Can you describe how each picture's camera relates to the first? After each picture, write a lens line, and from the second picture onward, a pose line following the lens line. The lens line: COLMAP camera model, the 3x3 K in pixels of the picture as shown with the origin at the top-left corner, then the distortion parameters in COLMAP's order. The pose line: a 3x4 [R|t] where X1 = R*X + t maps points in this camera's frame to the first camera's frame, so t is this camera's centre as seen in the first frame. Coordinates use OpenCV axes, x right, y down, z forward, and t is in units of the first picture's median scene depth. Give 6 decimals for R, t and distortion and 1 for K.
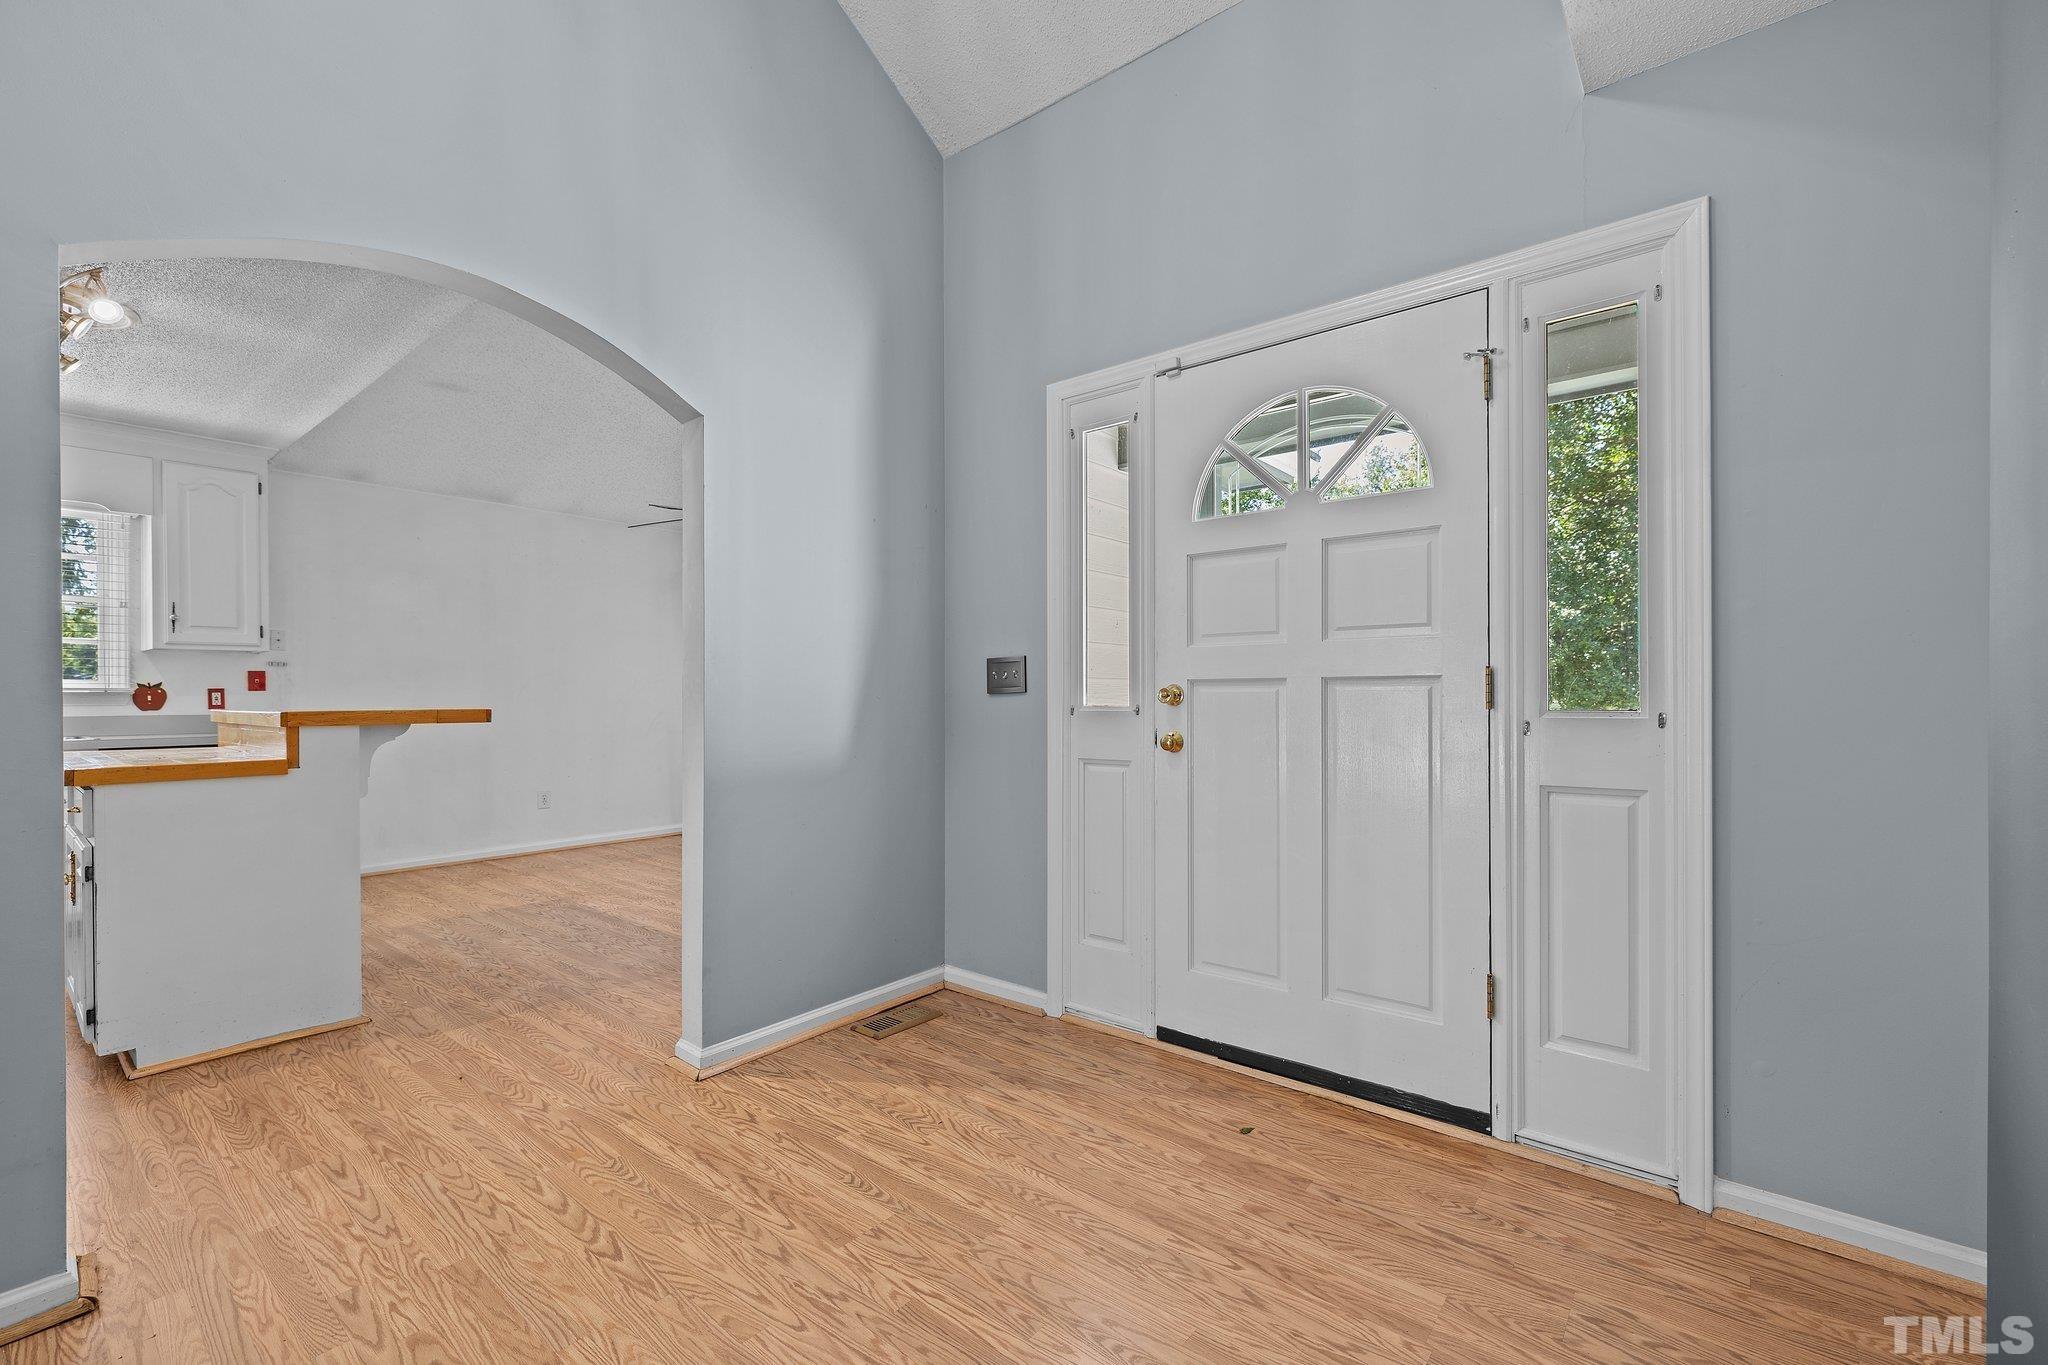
lens RADIAL K [[863.1, 0, 1016.4], [0, 863.1, 698.9], [0, 0, 1]] dist [-0.001029, 0.000269]
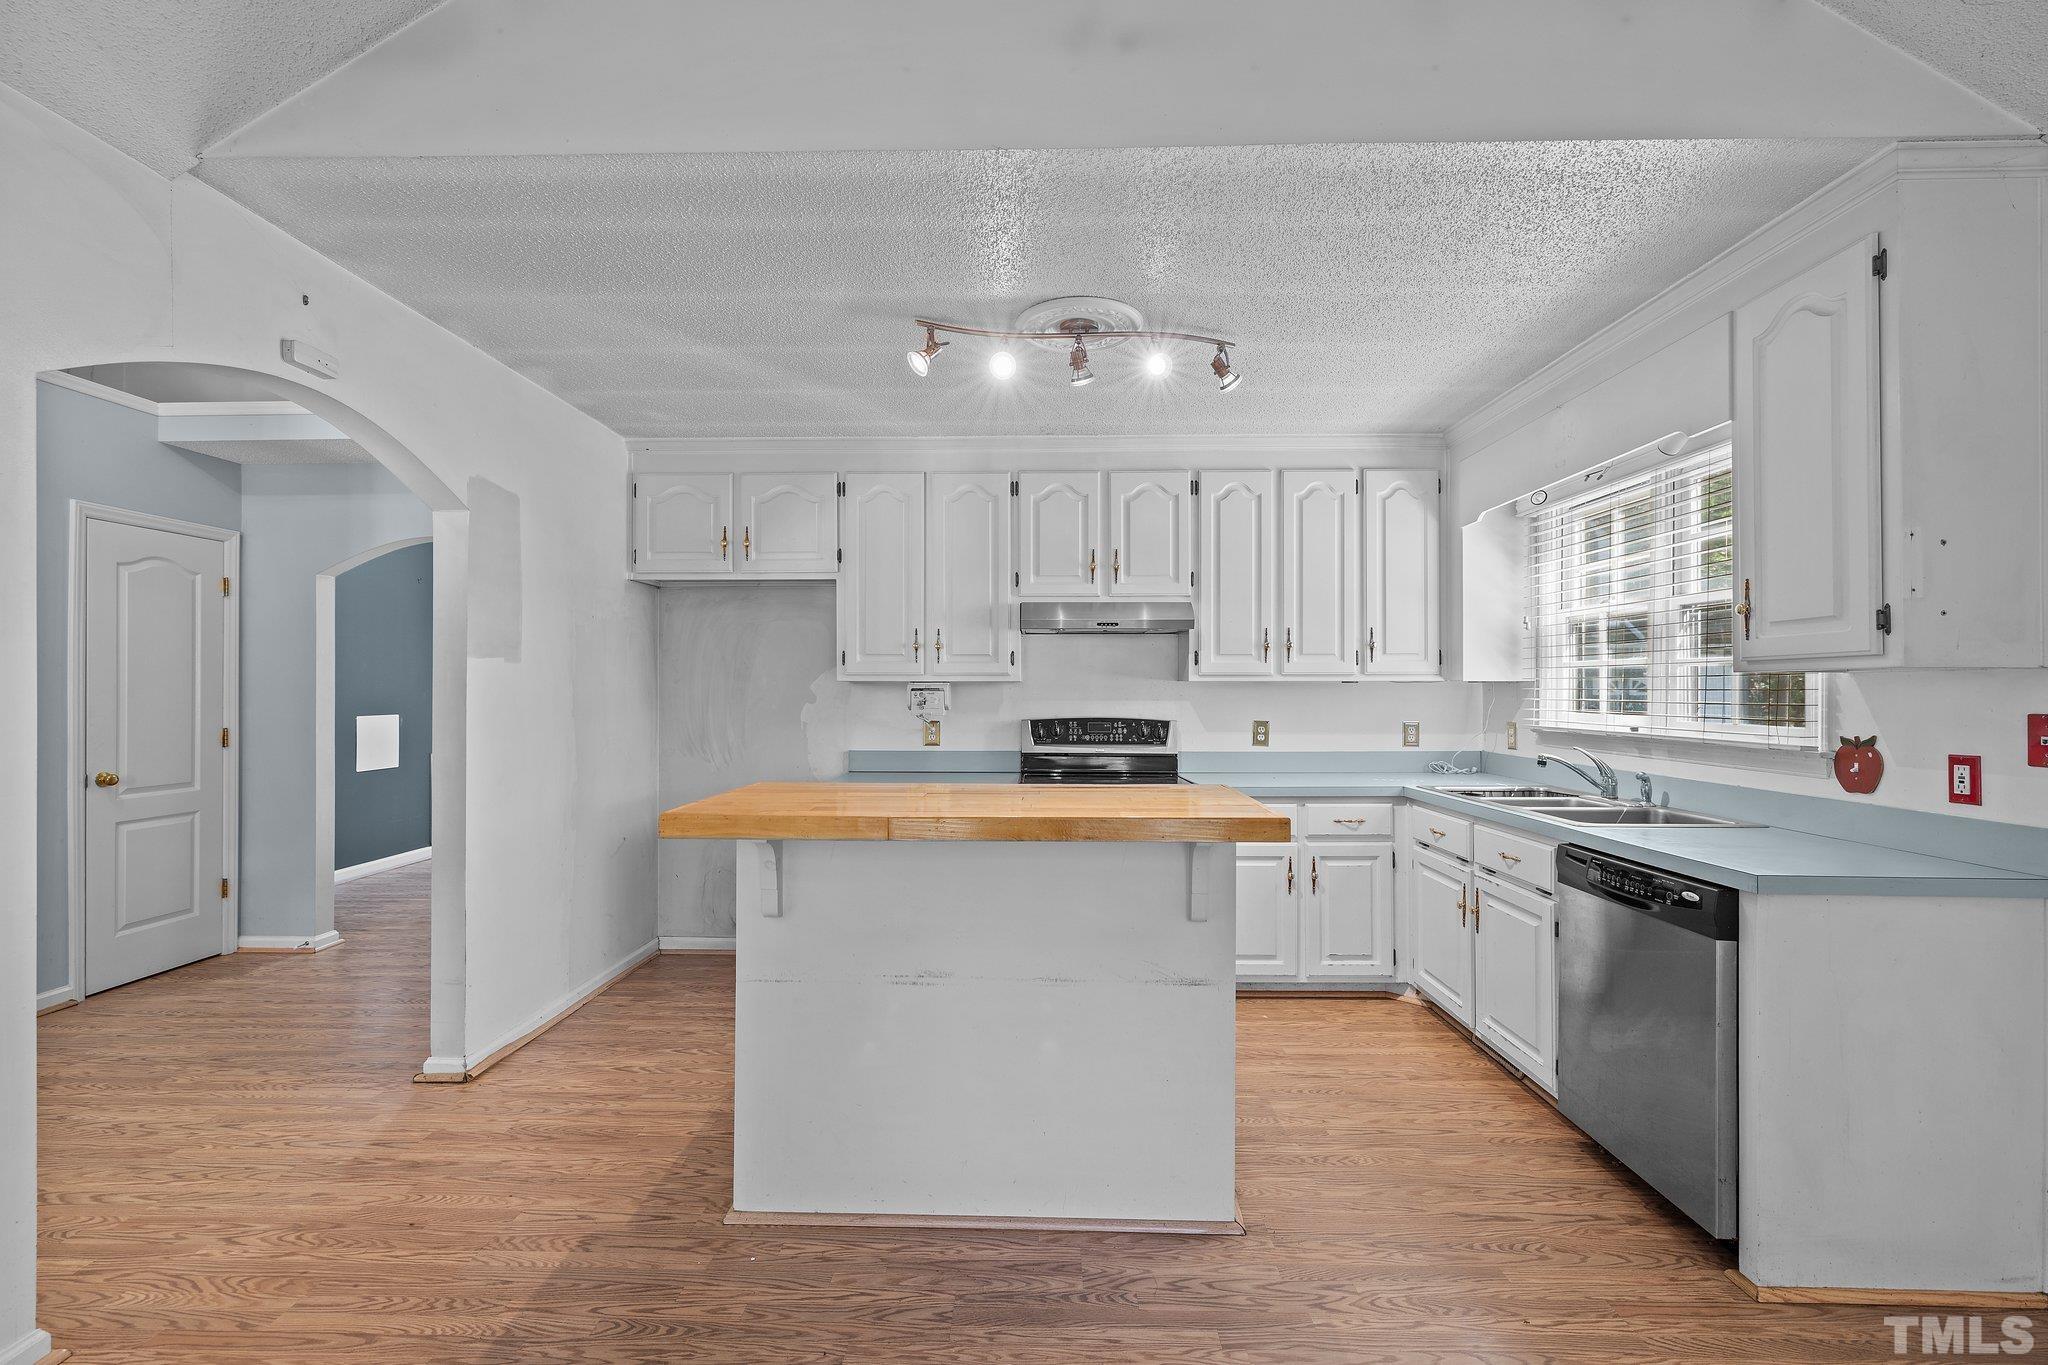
lens RADIAL K [[877.7, 0, 1031.2], [0, 877.7, 688.1], [0, 0, 1]] dist [0.011366, 0.000215]
pose [[-0.790961, 0.007736, -0.611818, -0.618274], [0.005128, 0.999969, 0.006014, -0.100430], [0.611845, 0.001620, -0.790976, 2.156317]]
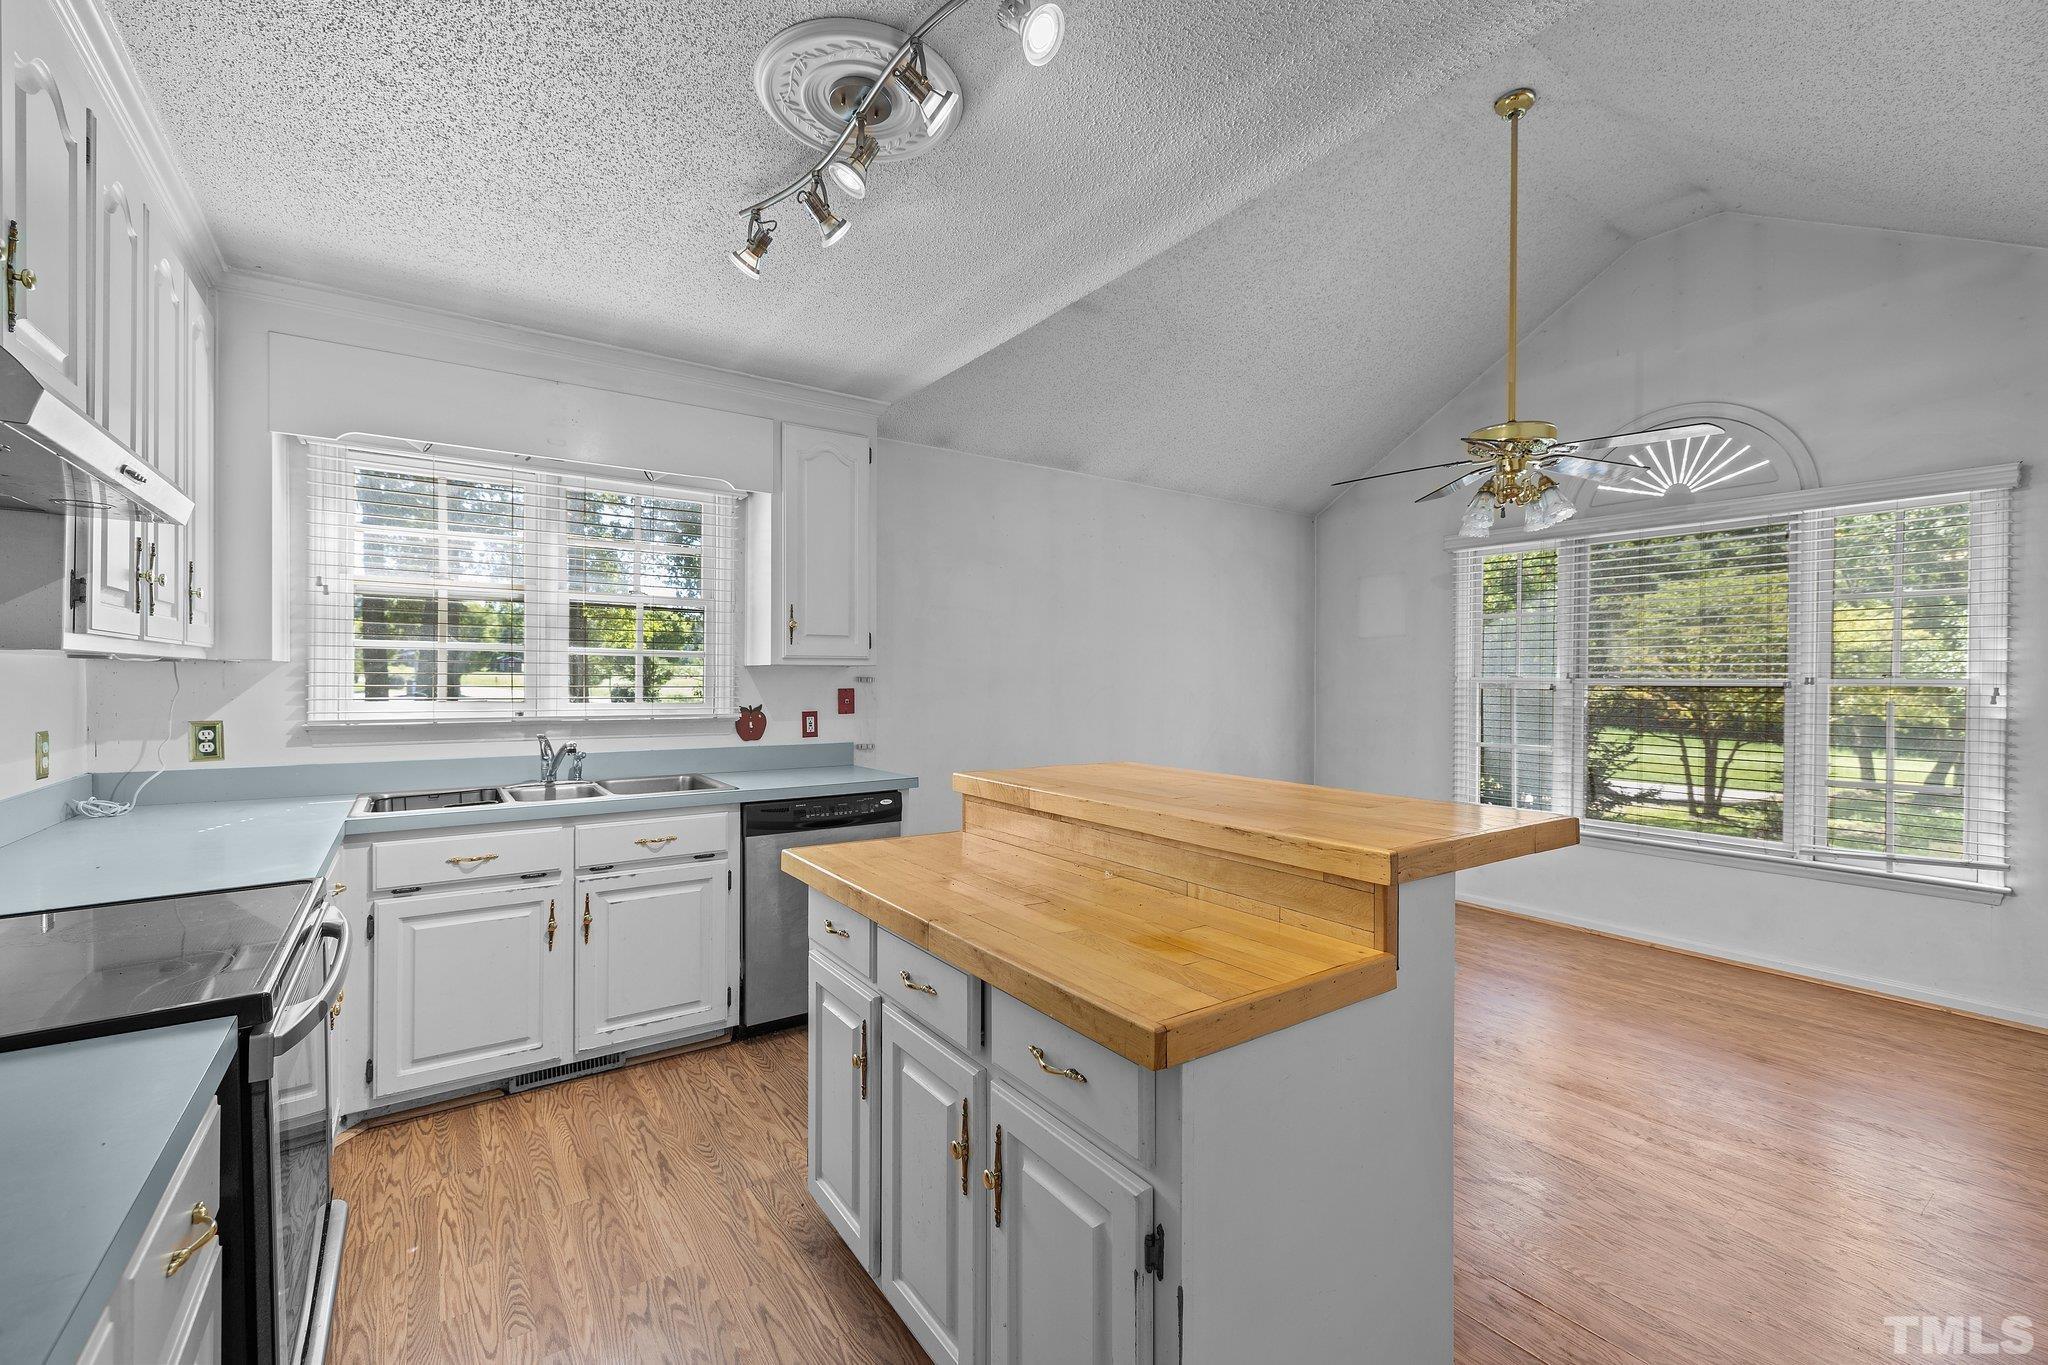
lens RADIAL K [[865.4, 0, 1014.3], [0, 865.4, 677.8], [0, 0, 1]] dist [-0.001904, -0.001050]
pose [[0.958799, 0.008560, -0.283955, -1.055816], [-0.010878, 0.999919, -0.006585, -0.080889], [0.283876, 0.009402, 0.958815, 0.583777]]
